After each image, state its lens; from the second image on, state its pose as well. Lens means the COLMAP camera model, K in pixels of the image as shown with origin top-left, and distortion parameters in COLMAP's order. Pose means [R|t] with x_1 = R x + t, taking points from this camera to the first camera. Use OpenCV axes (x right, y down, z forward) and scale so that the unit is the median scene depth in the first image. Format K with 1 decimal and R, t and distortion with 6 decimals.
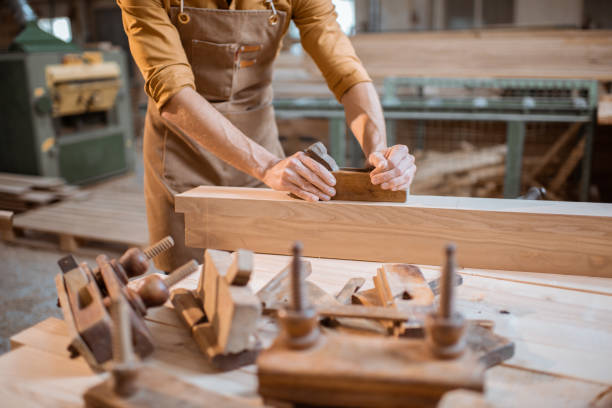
lens RADIAL K [[573.8, 0, 291.0], [0, 573.8, 226.5], [0, 0, 1]] dist [-0.054256, 0.011226]
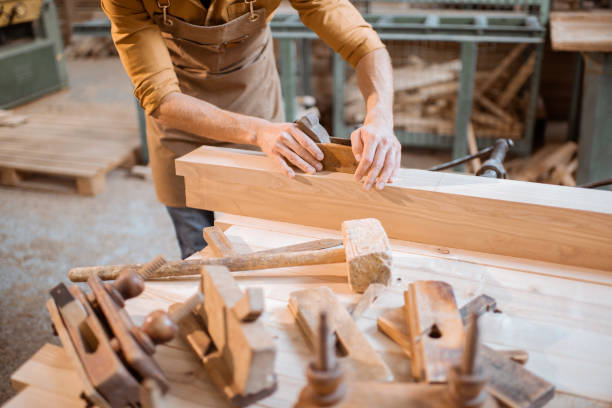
lens RADIAL K [[573.8, 0, 291.0], [0, 573.8, 226.5], [0, 0, 1]] dist [-0.054256, 0.011226]
pose [[0.994376, -0.054017, 0.091096, -0.083395], [0.038390, 0.985493, 0.165318, -0.181400], [-0.098704, -0.160891, 0.982024, 0.035379]]
